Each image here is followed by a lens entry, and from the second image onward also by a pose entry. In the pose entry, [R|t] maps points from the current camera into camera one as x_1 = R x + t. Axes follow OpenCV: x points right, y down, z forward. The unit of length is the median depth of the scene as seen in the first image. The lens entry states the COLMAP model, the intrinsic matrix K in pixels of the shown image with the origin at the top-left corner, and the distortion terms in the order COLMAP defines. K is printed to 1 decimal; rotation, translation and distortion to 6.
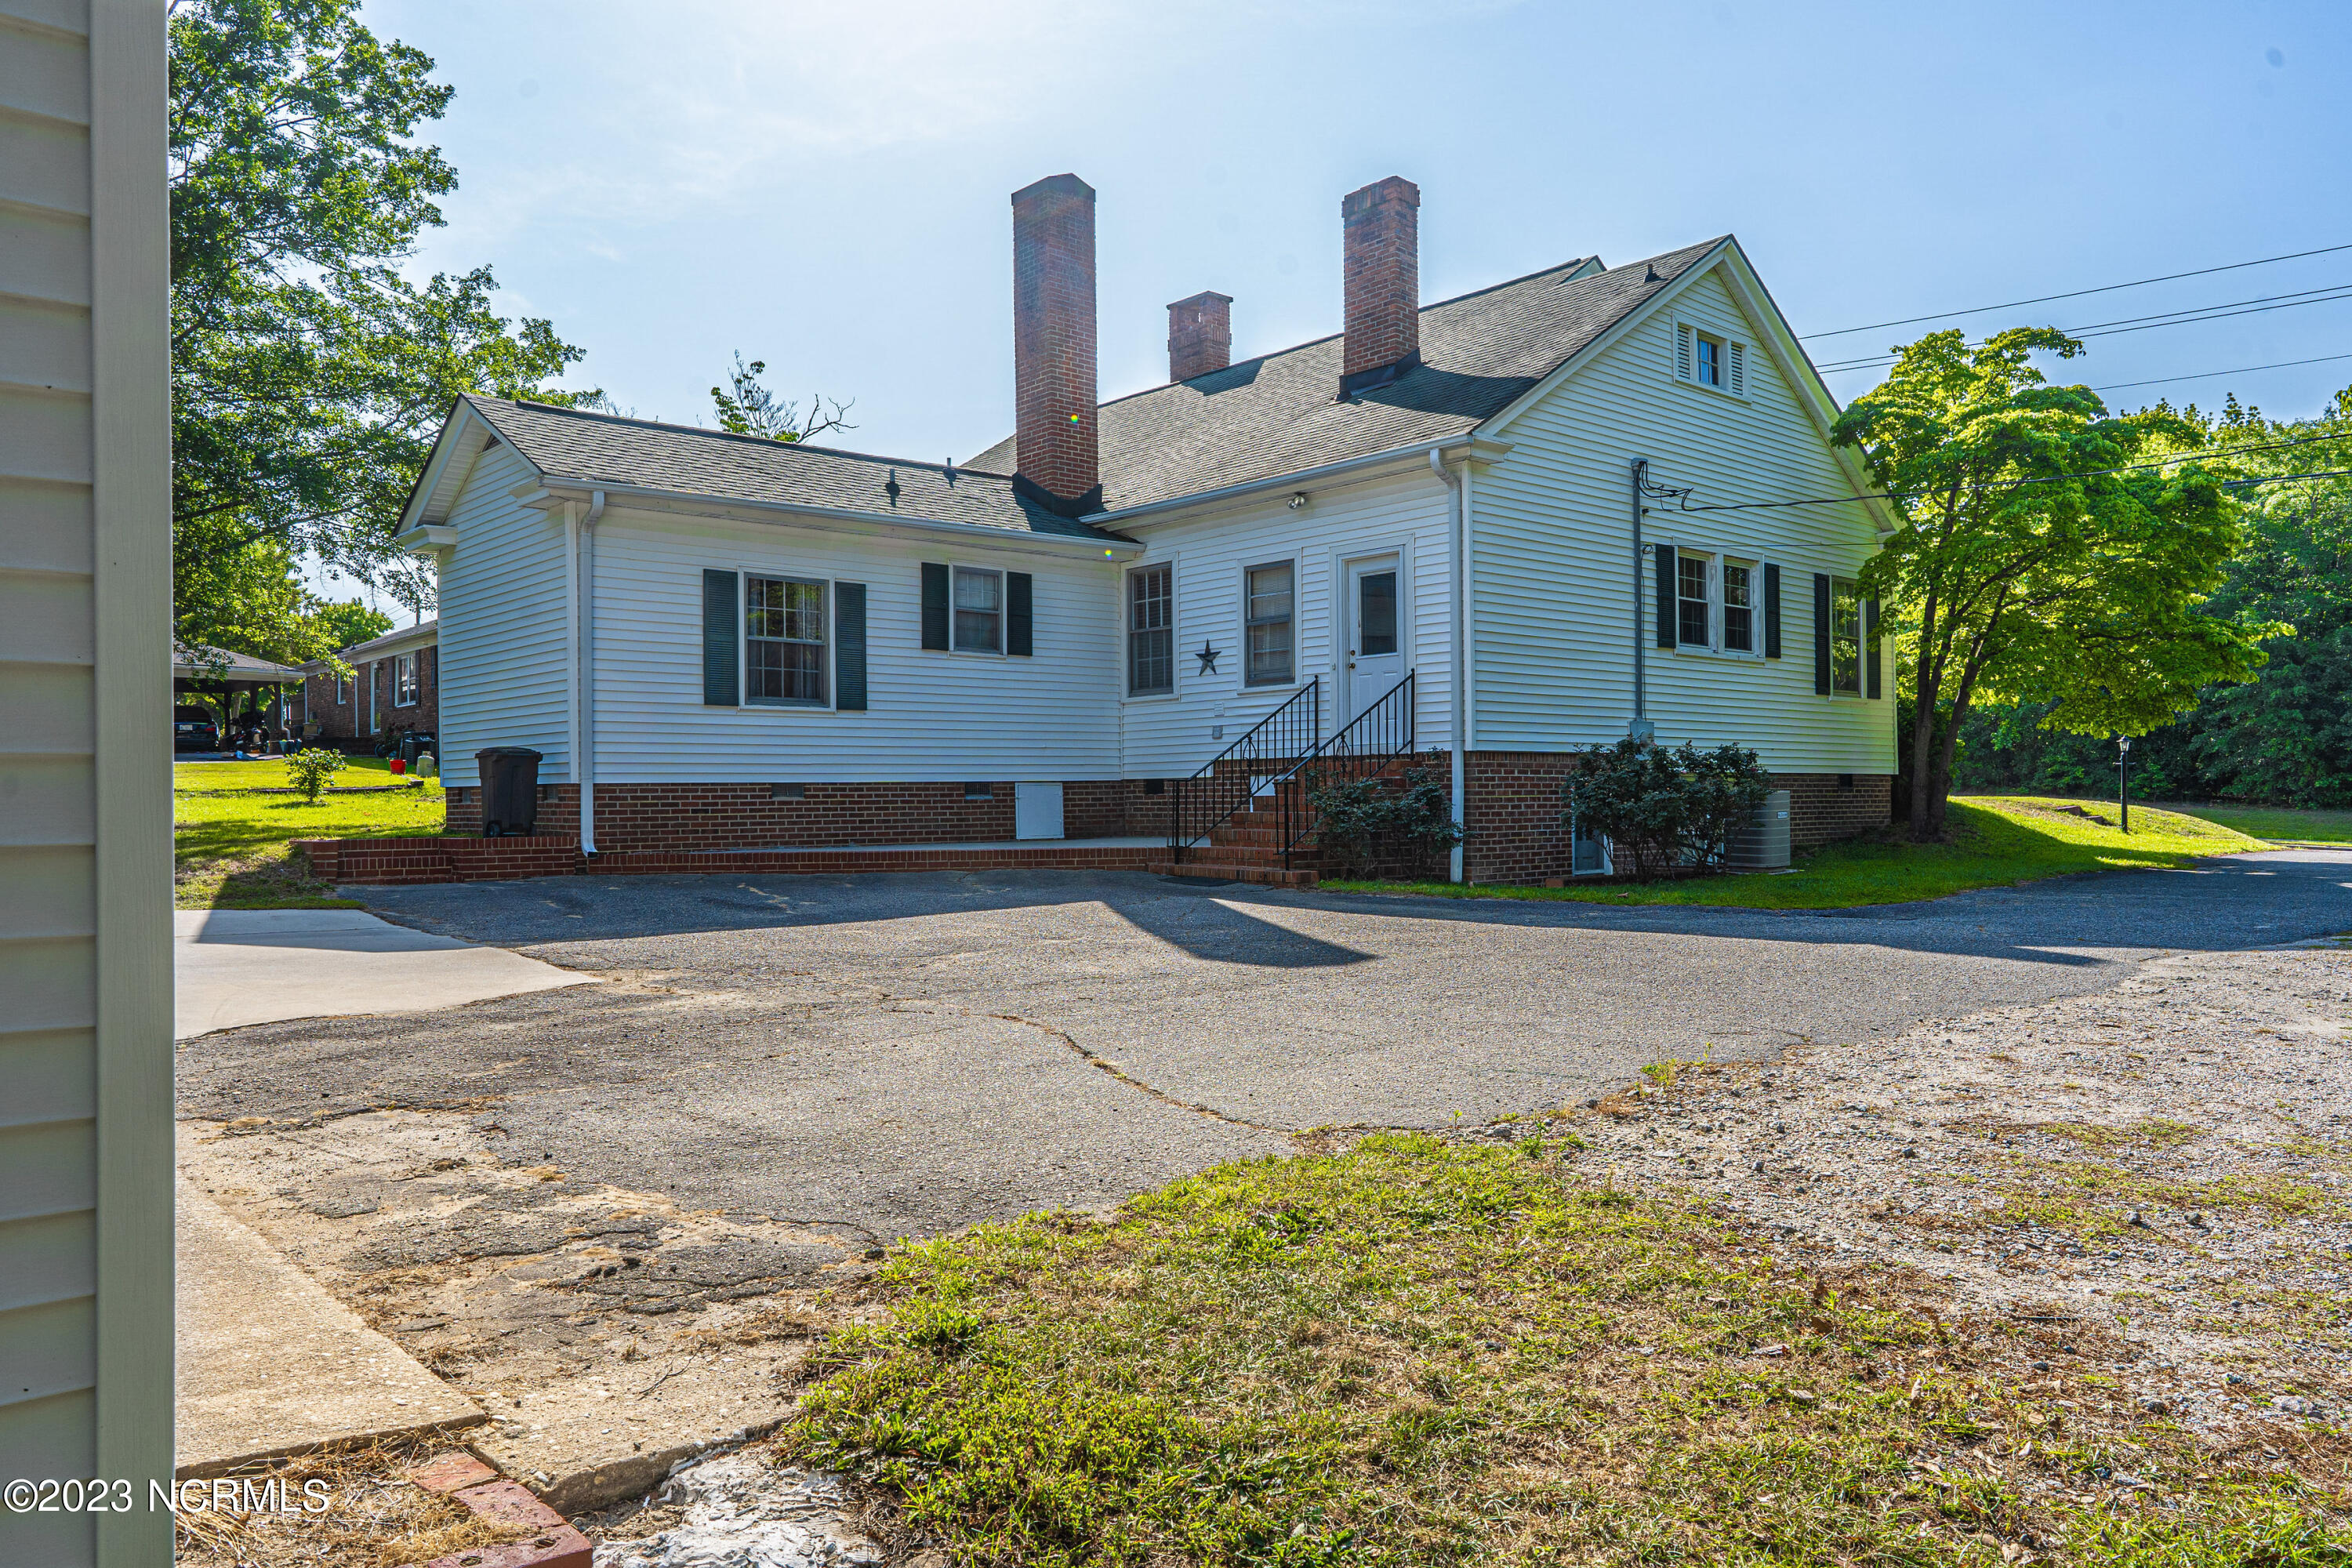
lens RADIAL K [[1610.3, 0, 1166.7], [0, 1610.3, 793.7], [0, 0, 1]] dist [-0.001972, 0.003115]
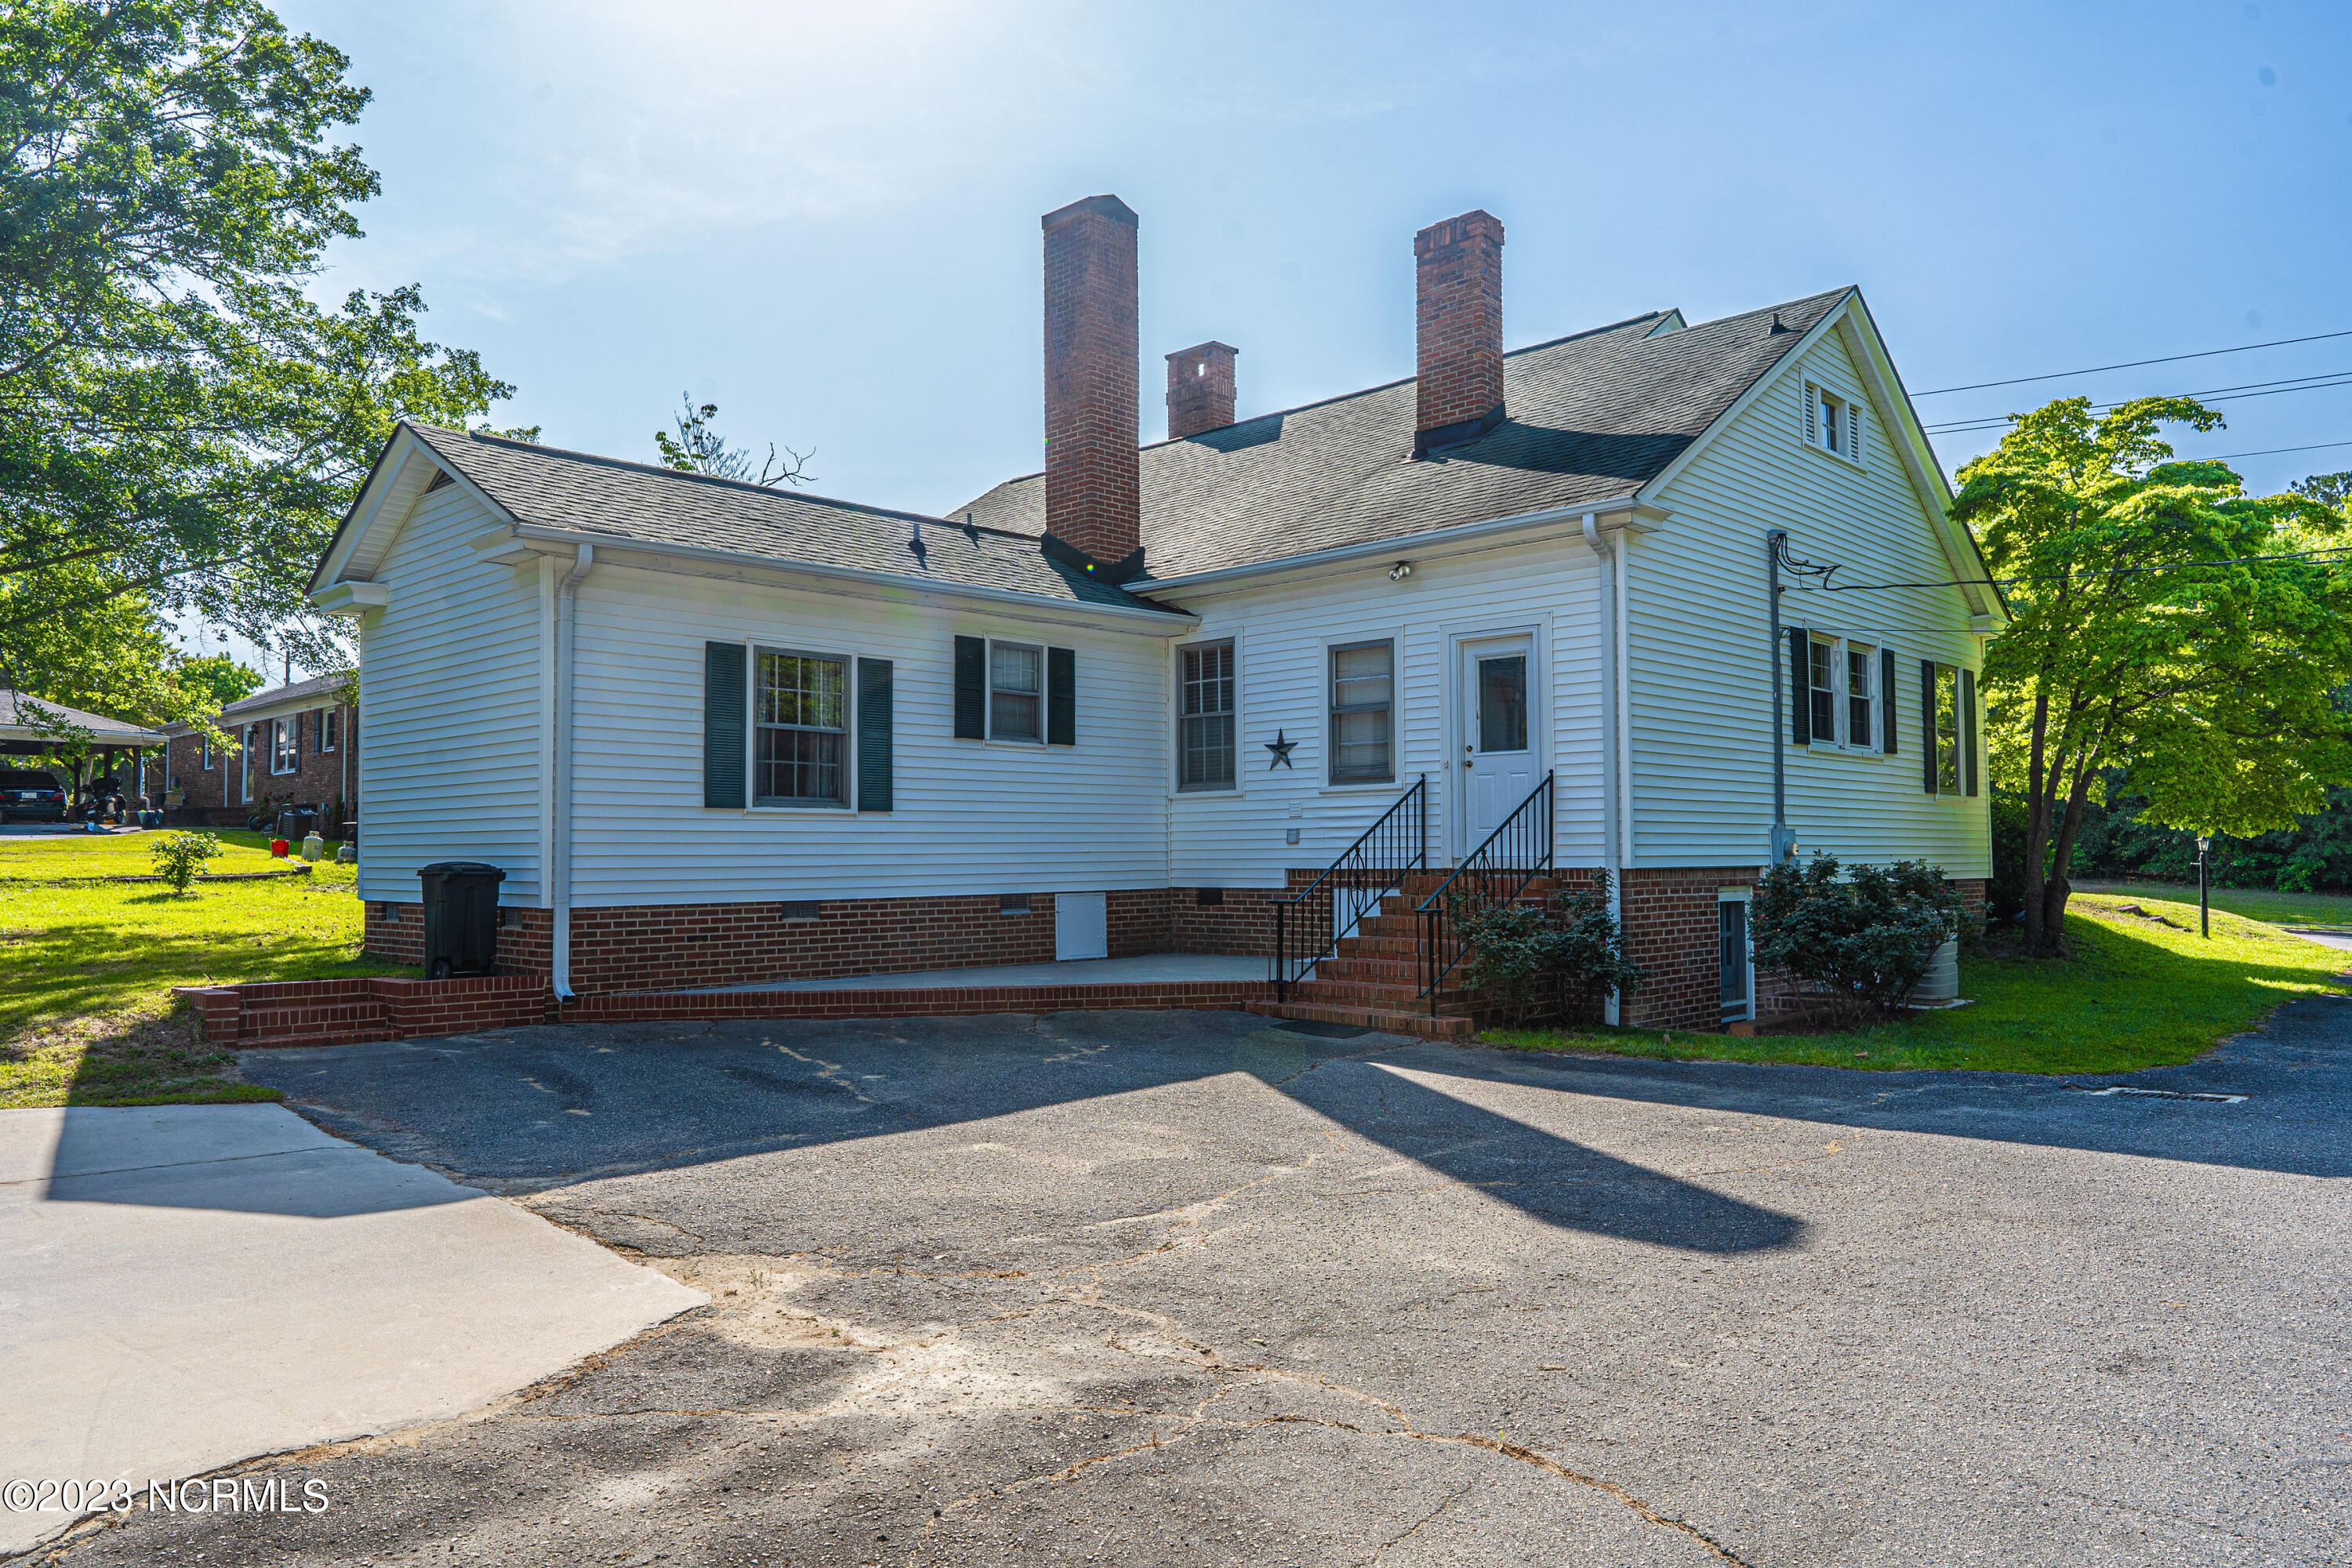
lens RADIAL K [[1591.3, 0, 1169.9], [0, 1591.3, 792.1], [0, 0, 1]] dist [-0.001352, 0.002093]
pose [[0.997074, 0.007681, 0.076059, -0.094348], [-0.004769, 0.999251, -0.038390, -0.027460], [-0.076297, 0.037915, 0.996364, 0.149390]]
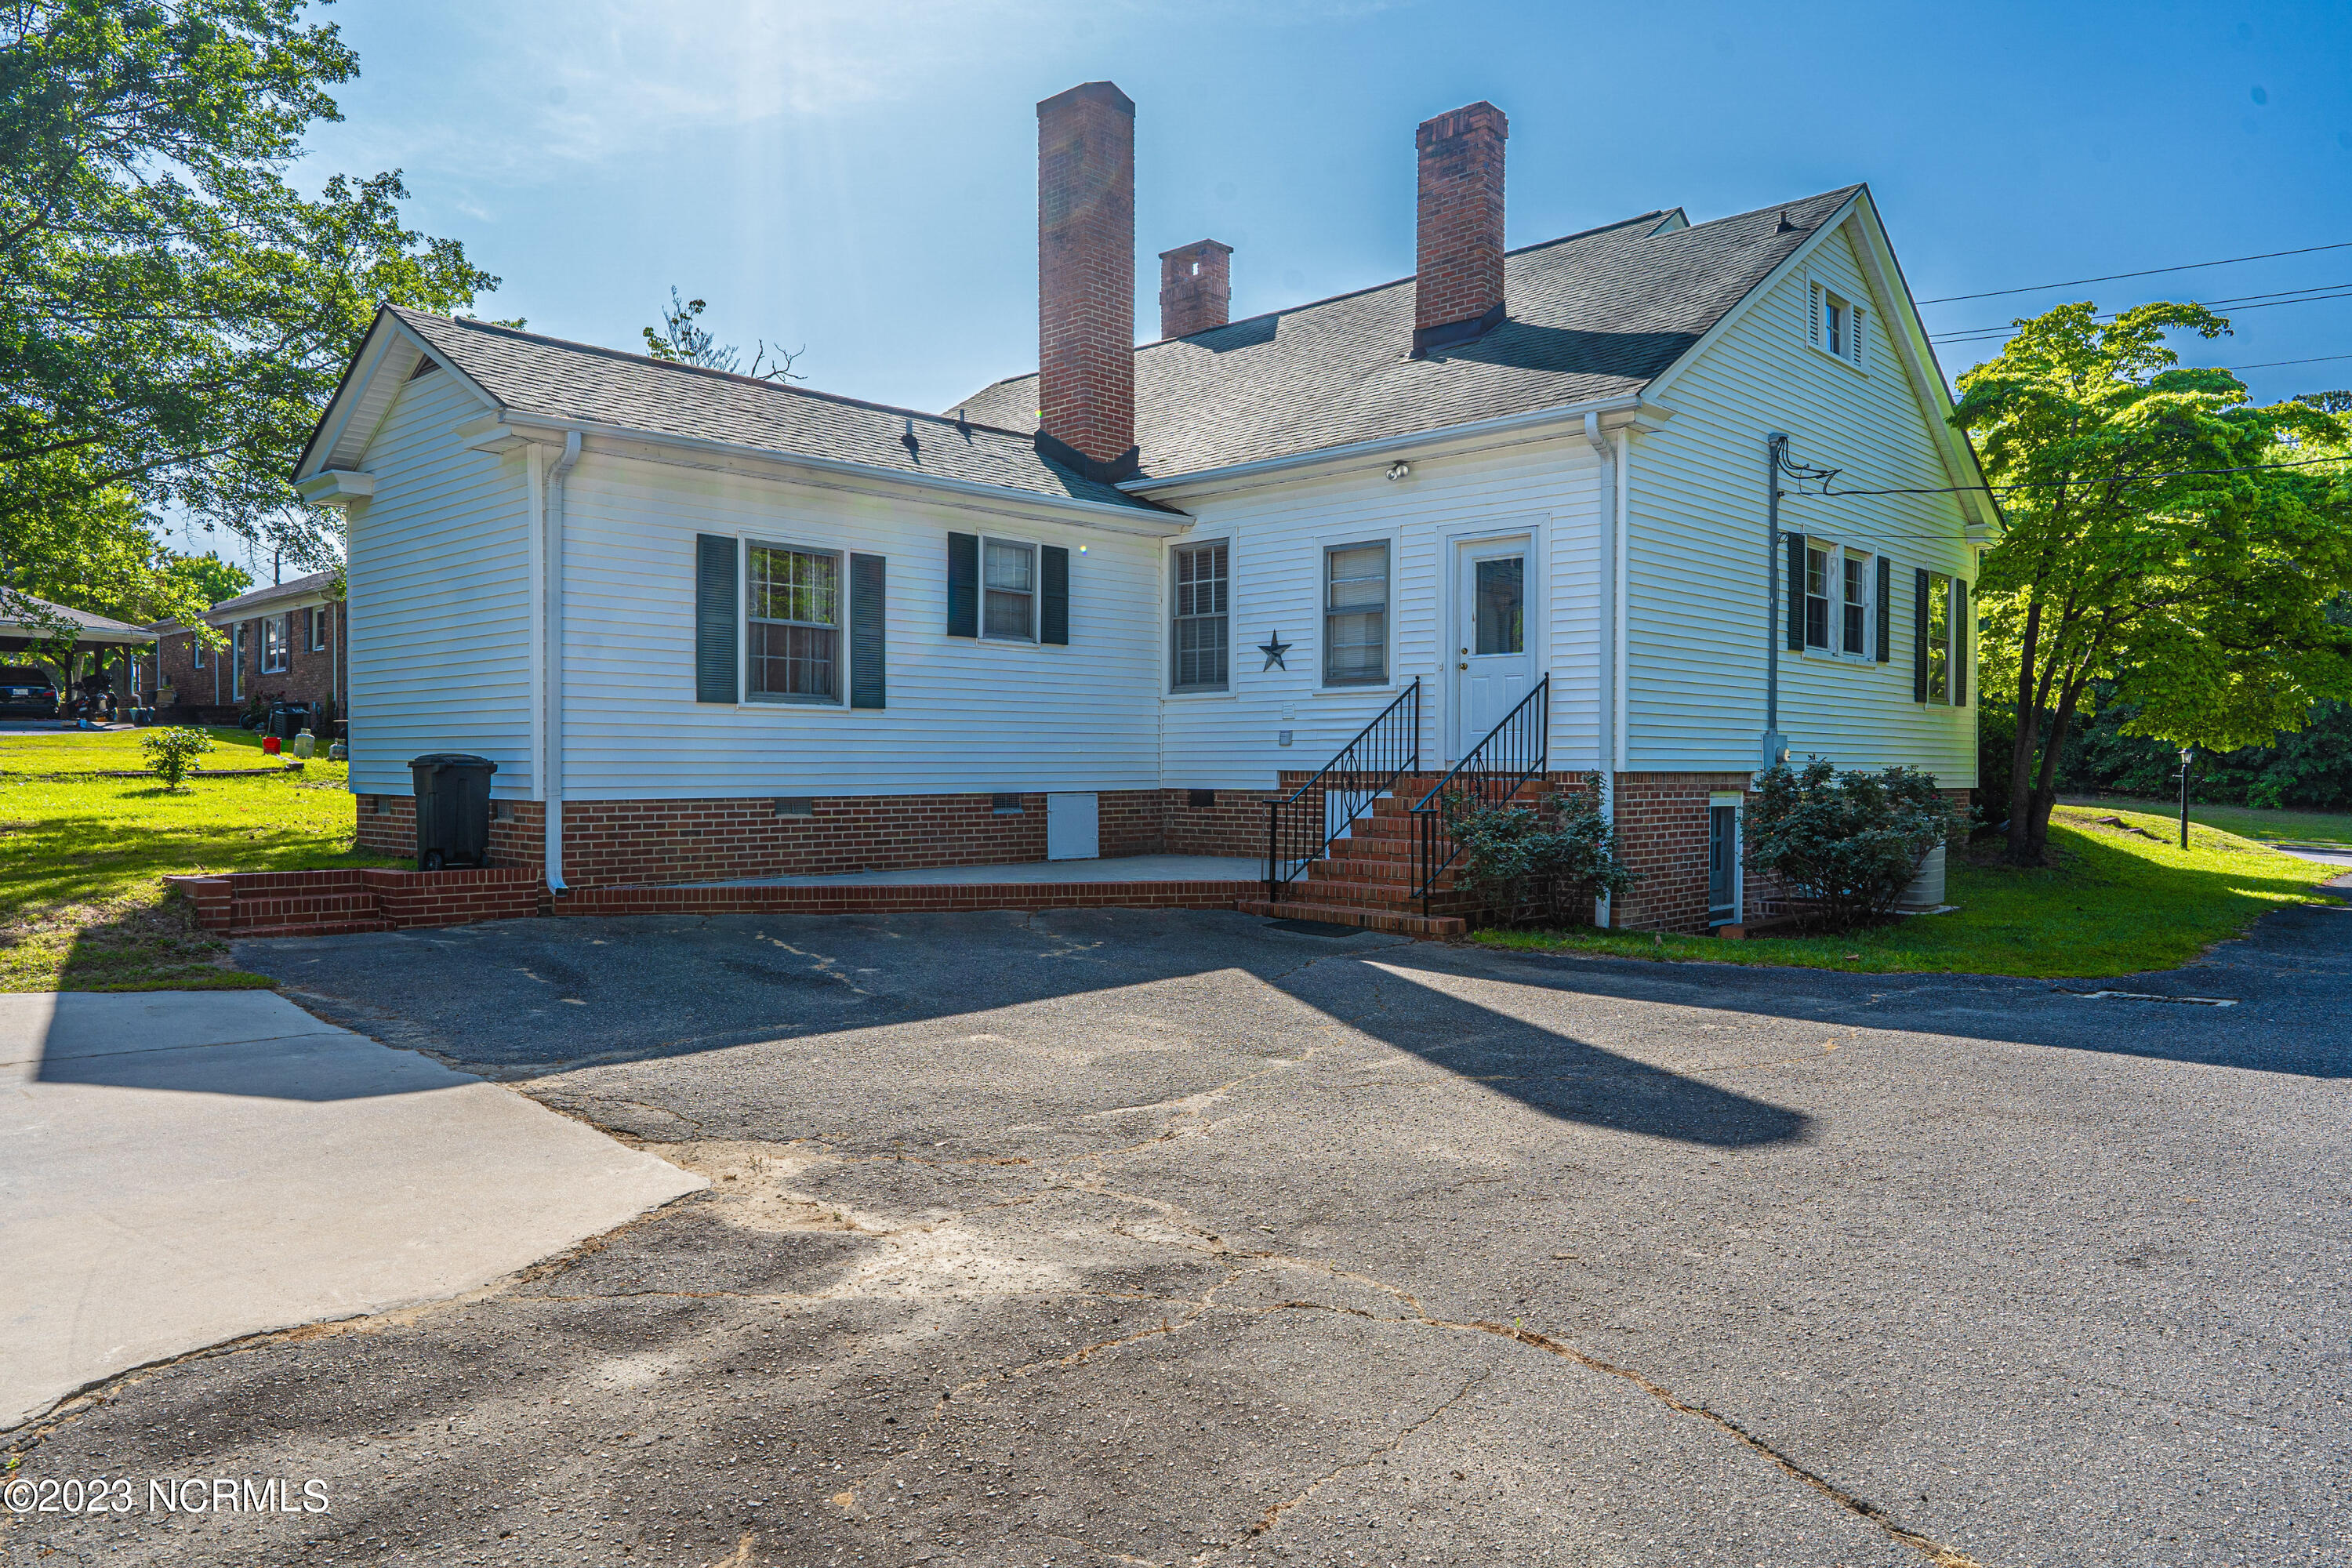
lens RADIAL K [[1571.3, 0, 1162.1], [0, 1571.3, 788.1], [0, 0, 1]] dist [-0.001428, 0.002050]
pose [[0.996617, 0.012133, 0.081289, -0.097537], [-0.013481, 0.999780, 0.016053, -0.022976], [-0.081077, -0.017095, 0.996561, 0.160069]]
